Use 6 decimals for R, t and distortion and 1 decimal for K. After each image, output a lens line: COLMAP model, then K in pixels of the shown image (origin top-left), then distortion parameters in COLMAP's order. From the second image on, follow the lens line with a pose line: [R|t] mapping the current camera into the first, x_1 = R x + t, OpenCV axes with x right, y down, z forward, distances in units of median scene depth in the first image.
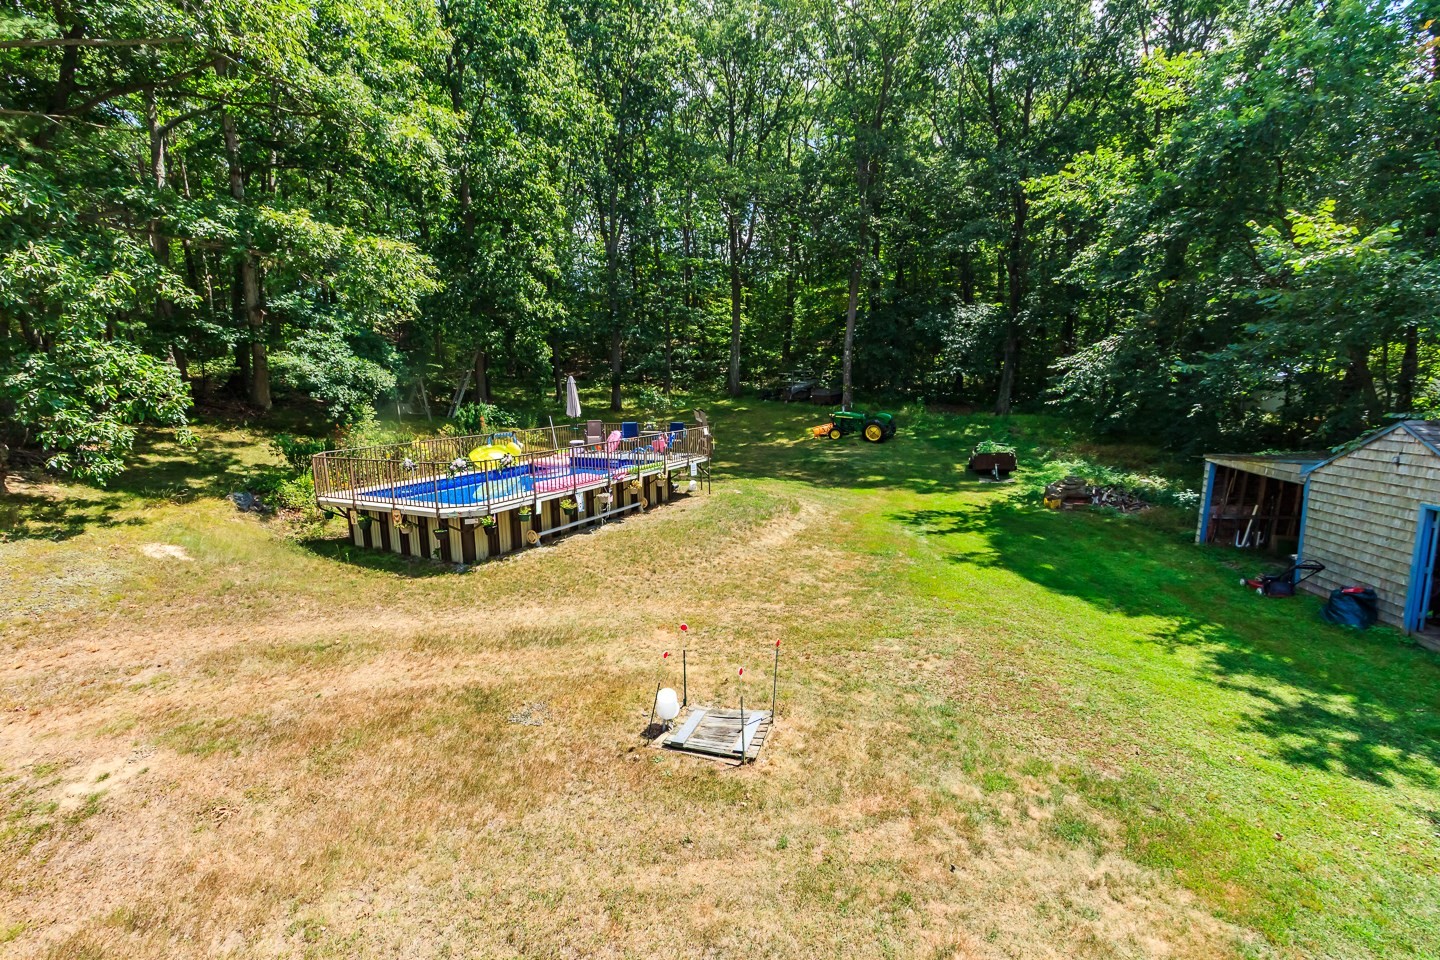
lens RADIAL K [[663.4, 0, 716.1], [0, 663.4, 488.0], [0, 0, 1]] dist [0.010610, 0.000459]
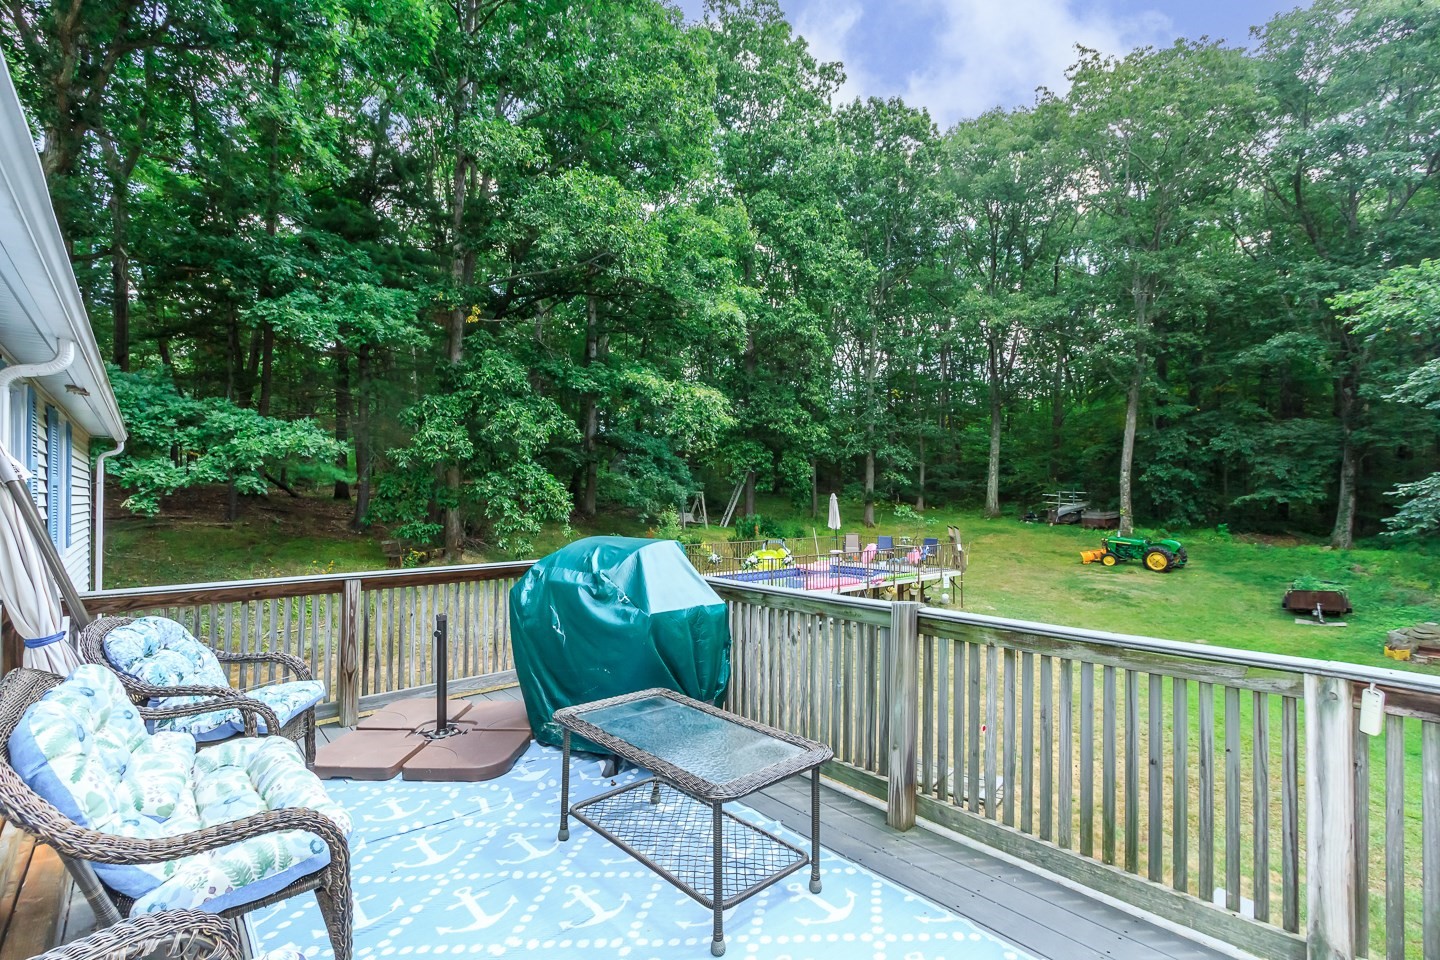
lens RADIAL K [[663.4, 0, 716.1], [0, 663.4, 488.0], [0, 0, 1]] dist [0.010610, 0.000459]
pose [[0.932557, 0.016962, -0.360624, 0.002654], [-0.079365, 0.984092, -0.158947, 0.019880], [0.352191, 0.176848, 0.919068, -0.121435]]
